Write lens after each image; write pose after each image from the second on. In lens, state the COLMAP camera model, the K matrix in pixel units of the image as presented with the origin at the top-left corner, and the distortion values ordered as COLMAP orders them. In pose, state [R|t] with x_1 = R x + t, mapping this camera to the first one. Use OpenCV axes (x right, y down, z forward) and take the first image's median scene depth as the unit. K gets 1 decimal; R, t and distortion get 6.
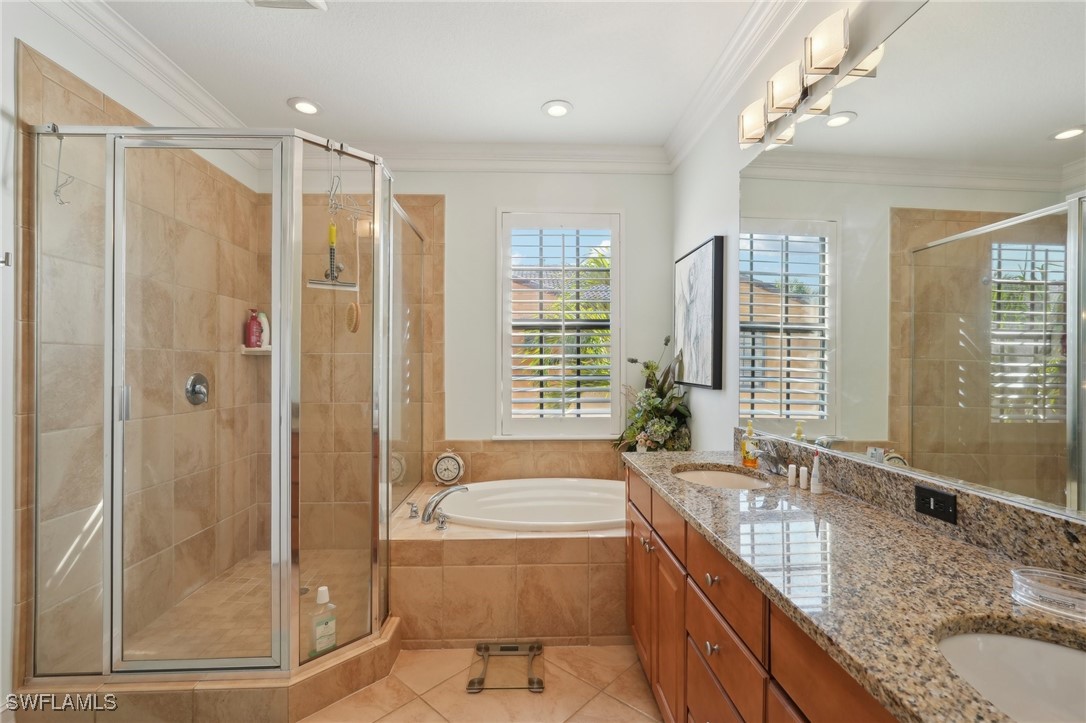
lens RADIAL K [[478.2, 0, 545.7], [0, 478.2, 362.6], [0, 0, 1]] dist [-0.009804, 0.004238]
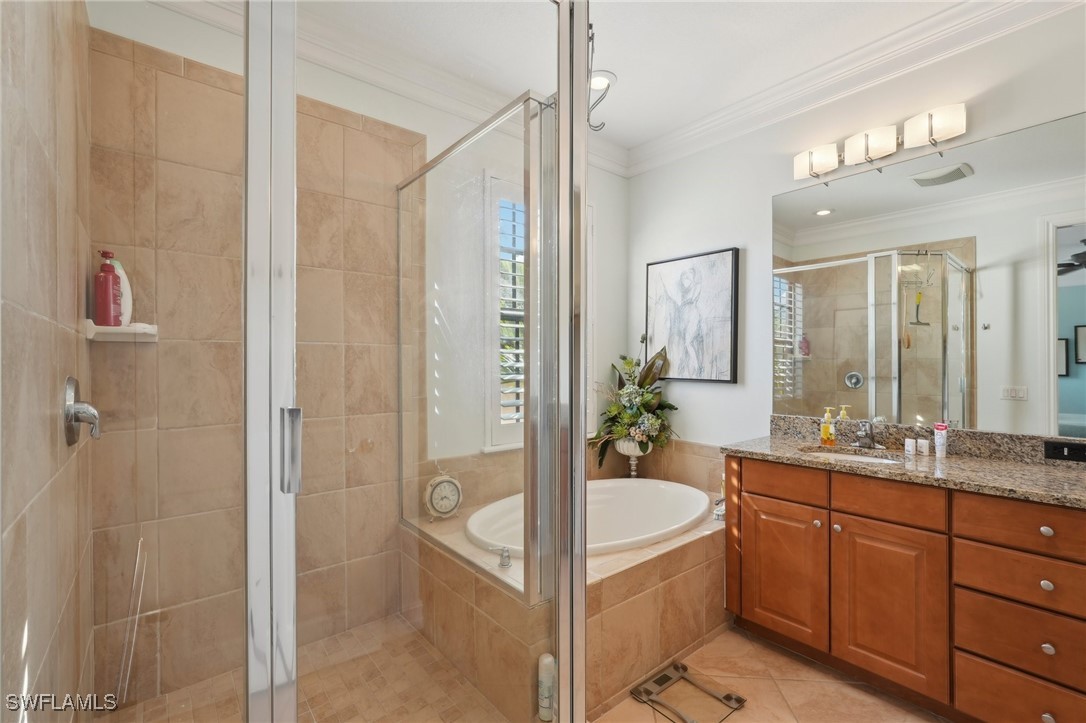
lens RADIAL K [[478.2, 0, 546.9], [0, 478.2, 364.3], [0, 0, 1]] dist [-0.009804, 0.004238]
pose [[0.794008, -0.001957, 0.607904, -0.602809], [-0.004482, 0.999949, 0.009074, 0.002931], [-0.607891, -0.009929, 0.793958, 0.329868]]
